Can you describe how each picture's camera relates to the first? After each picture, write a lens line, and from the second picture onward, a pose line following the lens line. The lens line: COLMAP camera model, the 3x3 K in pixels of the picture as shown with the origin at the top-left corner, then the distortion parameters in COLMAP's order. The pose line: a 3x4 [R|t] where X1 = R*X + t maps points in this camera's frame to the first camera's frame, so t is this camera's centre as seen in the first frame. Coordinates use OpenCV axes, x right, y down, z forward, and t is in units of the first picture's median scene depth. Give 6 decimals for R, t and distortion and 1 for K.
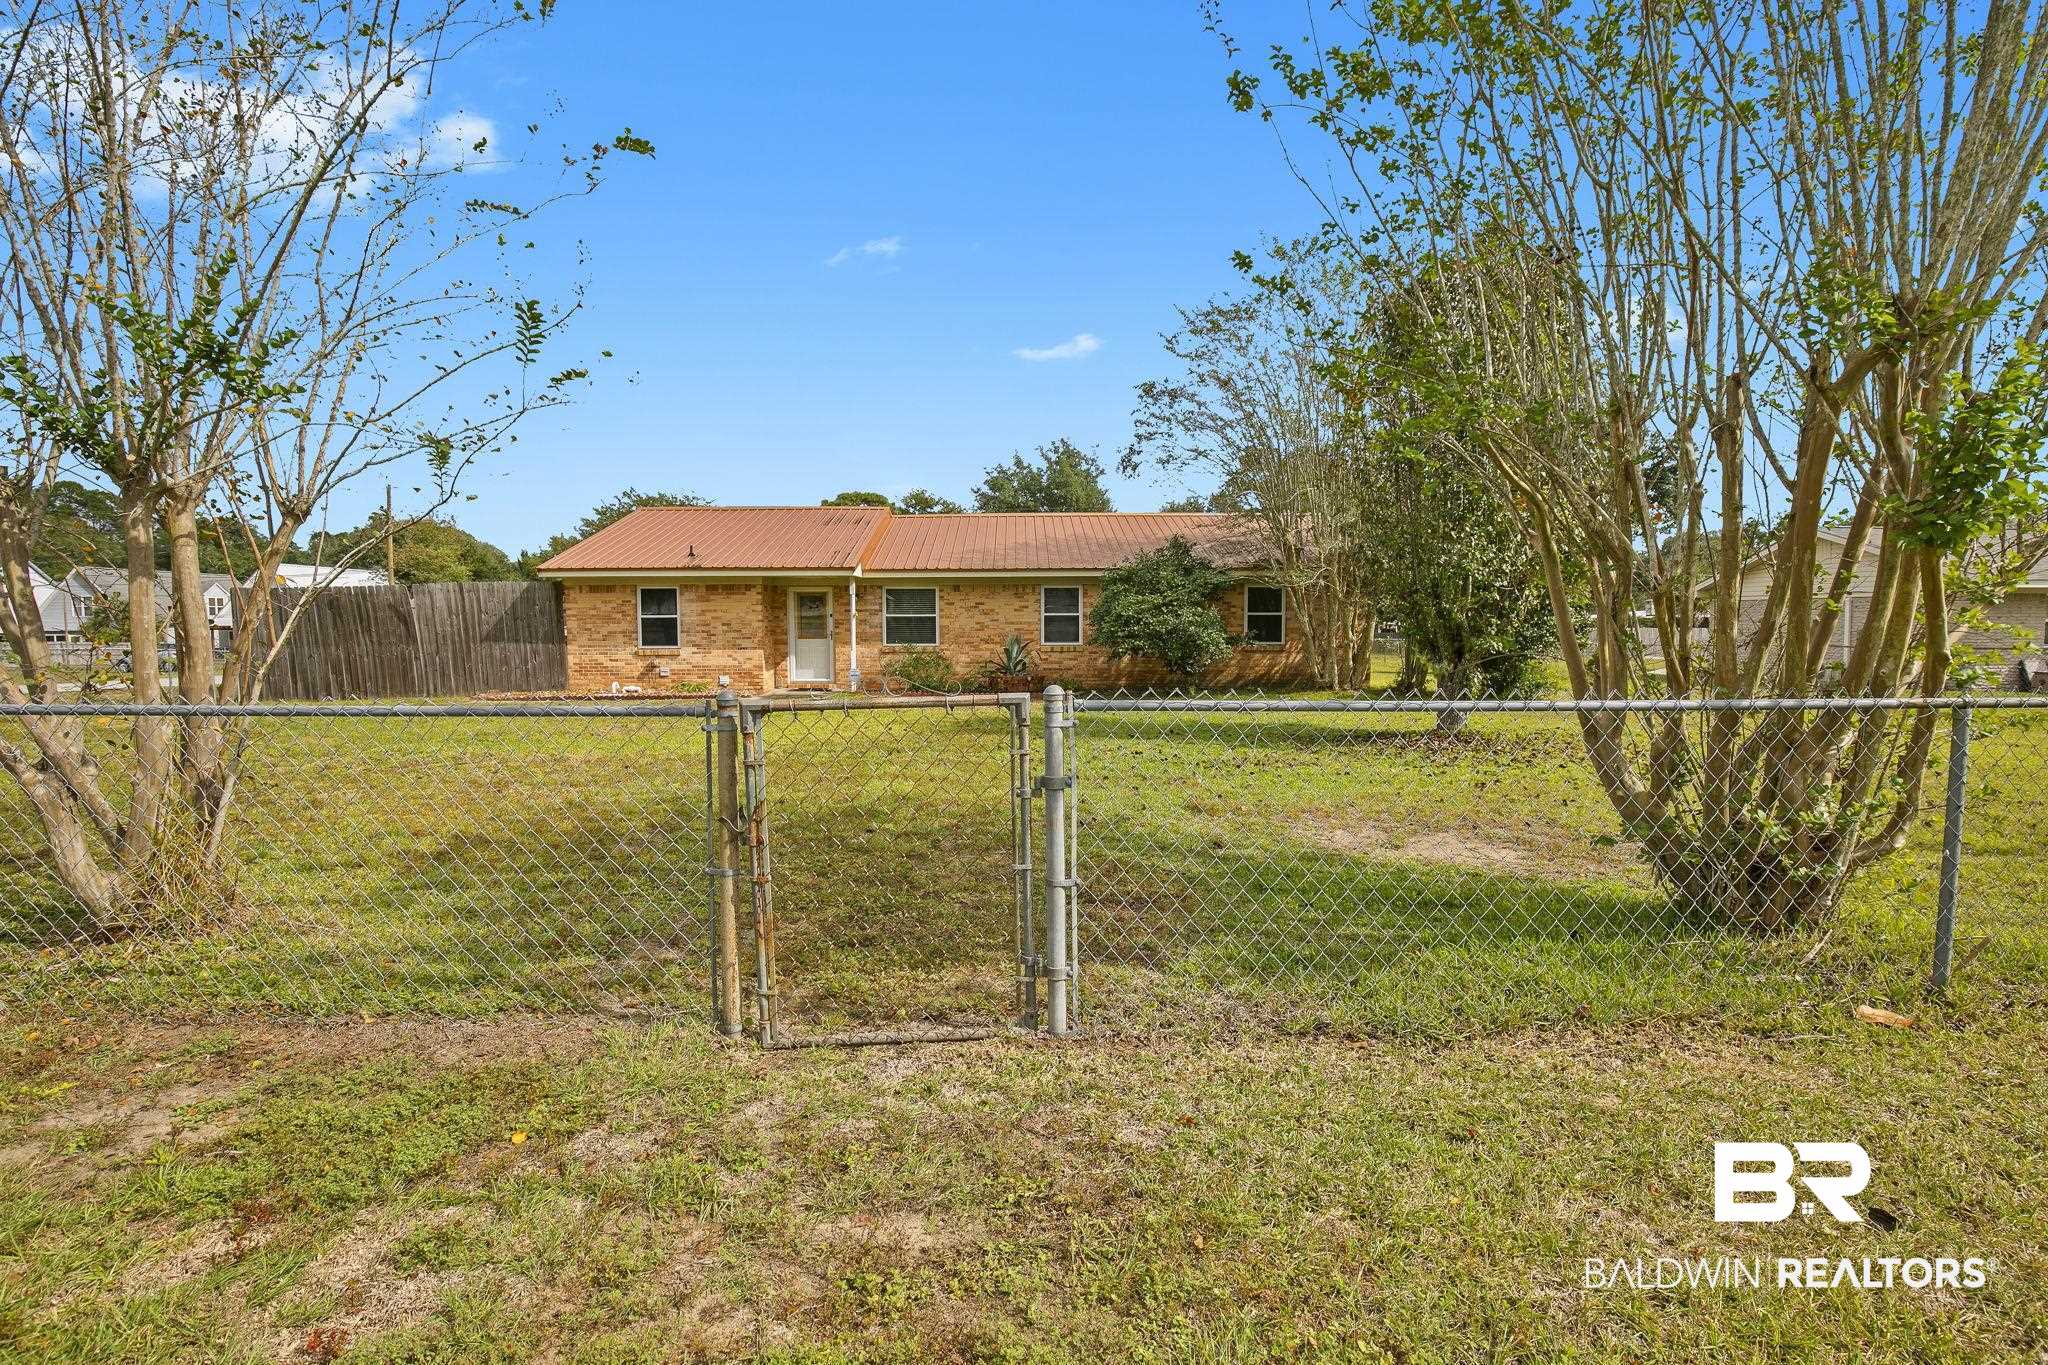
lens RADIAL K [[914.7, 0, 1022.4], [0, 914.7, 677.9], [0, 0, 1]] dist [-0.000090, 0.000003]
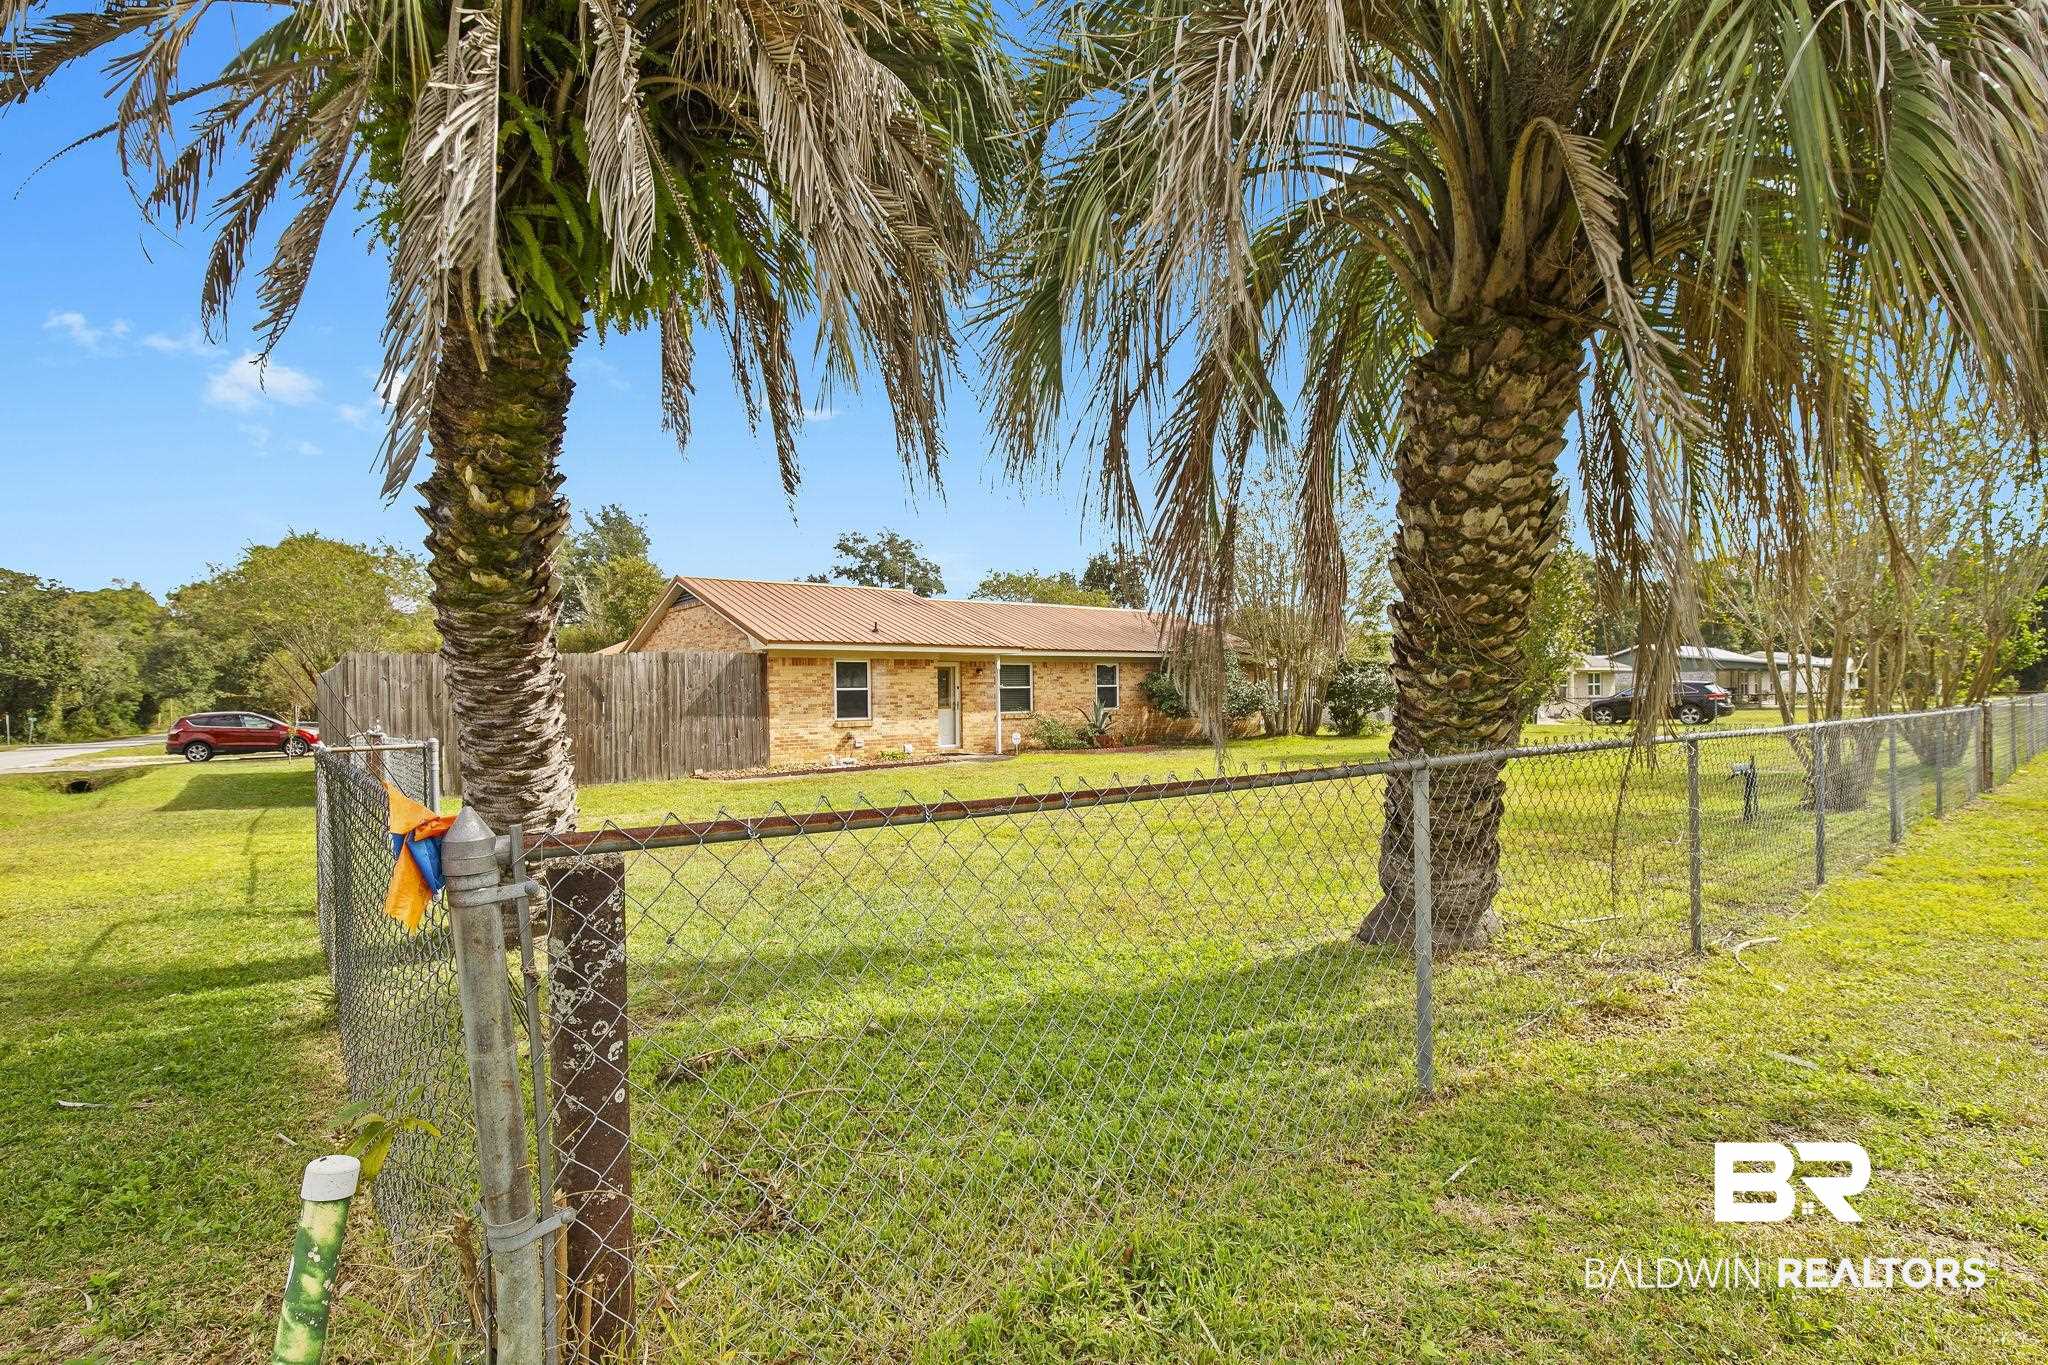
lens RADIAL K [[914.7, 0, 1024.3], [0, 914.7, 681.8], [0, 0, 1]] dist [-0.000090, 0.000003]
pose [[0.788191, -0.000602, 0.615430, -0.878261], [0.048785, 0.996914, -0.061505, -0.002300], [-0.613494, 0.078502, 0.785788, 0.071889]]
